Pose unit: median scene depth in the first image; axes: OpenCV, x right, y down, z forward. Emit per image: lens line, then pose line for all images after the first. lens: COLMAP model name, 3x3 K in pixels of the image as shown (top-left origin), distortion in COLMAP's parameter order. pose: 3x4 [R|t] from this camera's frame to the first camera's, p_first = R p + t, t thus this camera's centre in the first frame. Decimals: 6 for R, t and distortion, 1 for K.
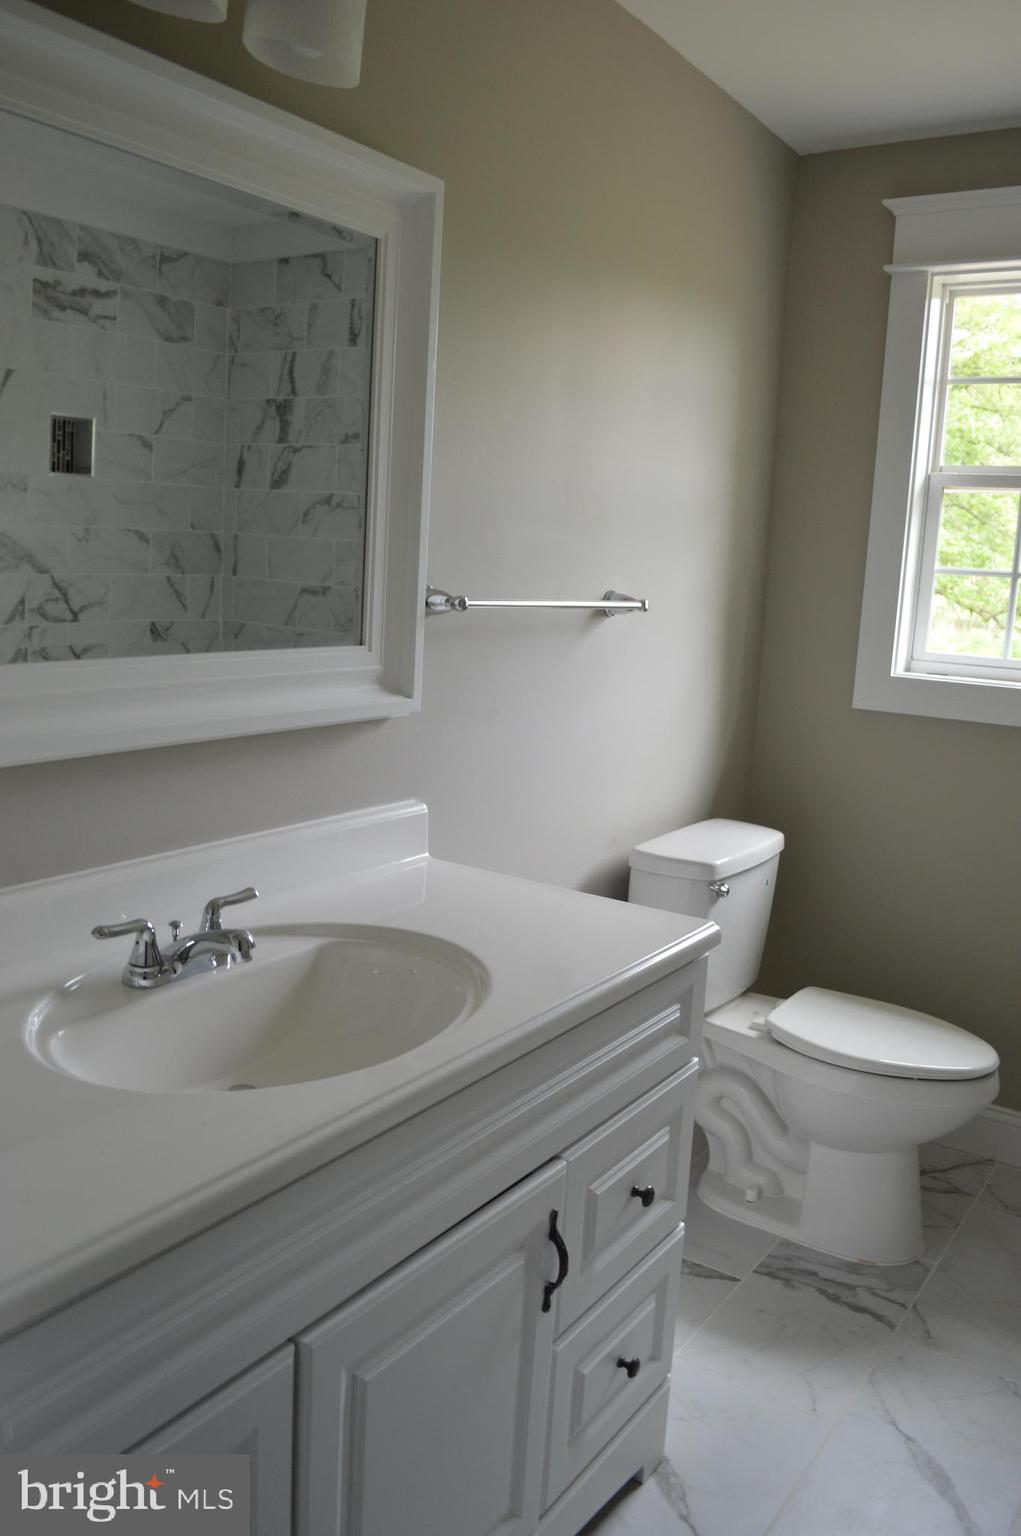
lens RADIAL K [[1245.6, 0, 531.6], [0, 1245.6, 802.3], [0, 0, 1]] dist [-0.069467, -0.002367]
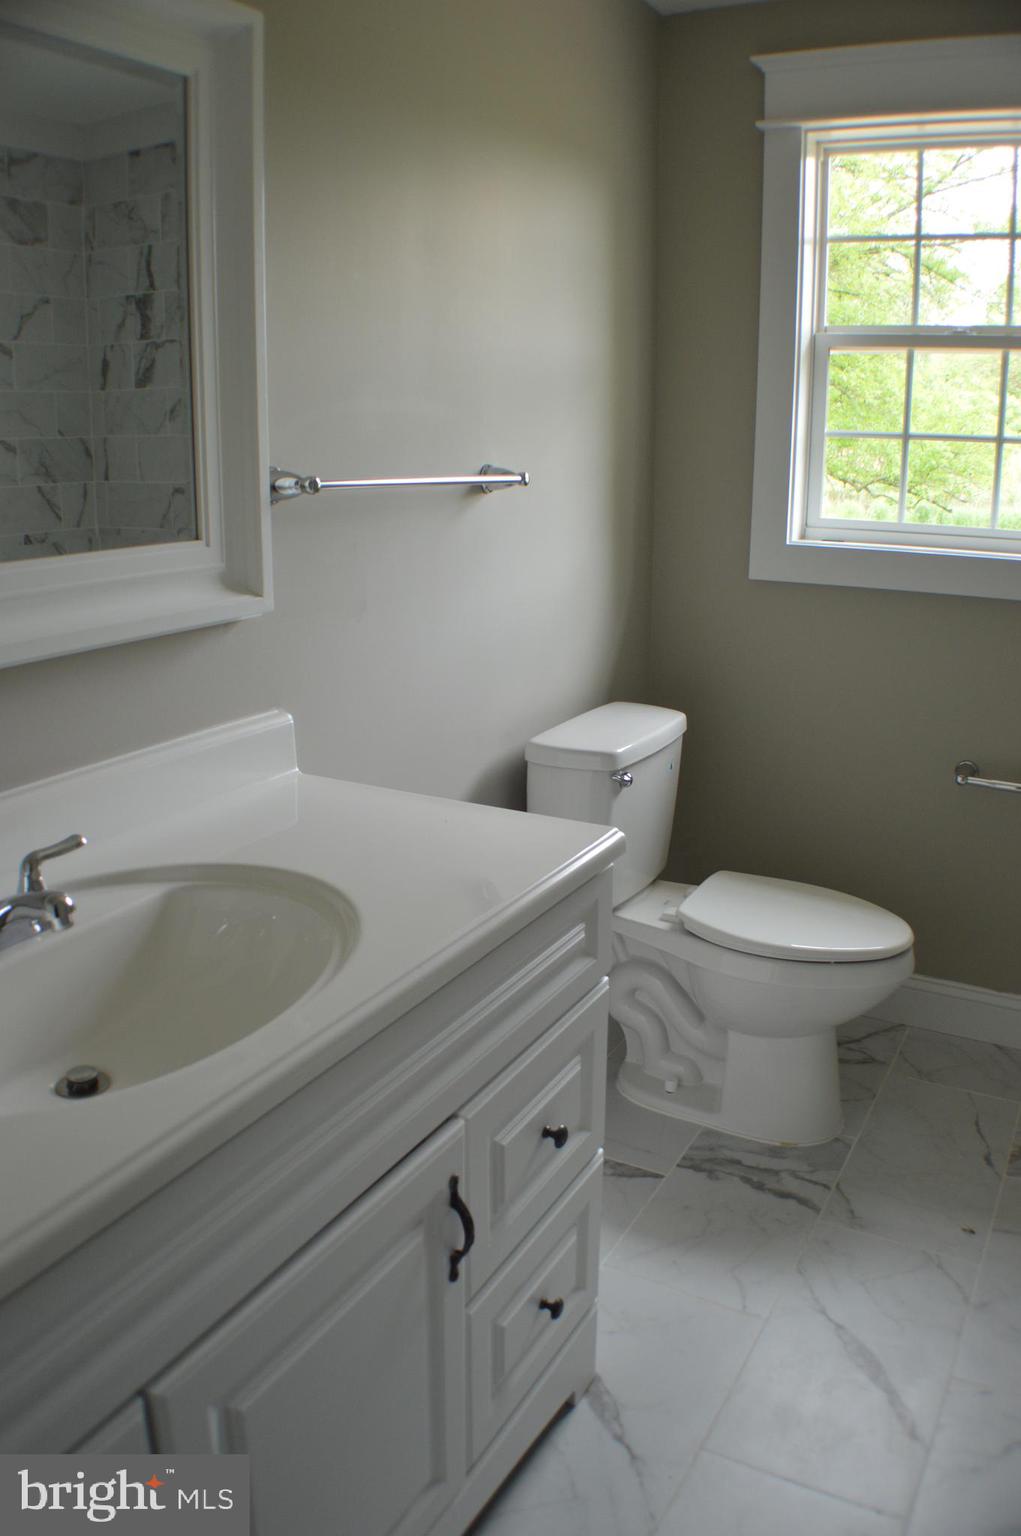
lens RADIAL K [[1173.7, 0, 531.4], [0, 1173.7, 818.1], [0, 0, 1]] dist [-0.153897, 0.003045]
pose [[0.995367, -0.068536, 0.067439, 0.019484], [0.060297, 0.991251, 0.117414, -0.009423], [-0.074896, -0.112804, 0.990791, 0.114508]]
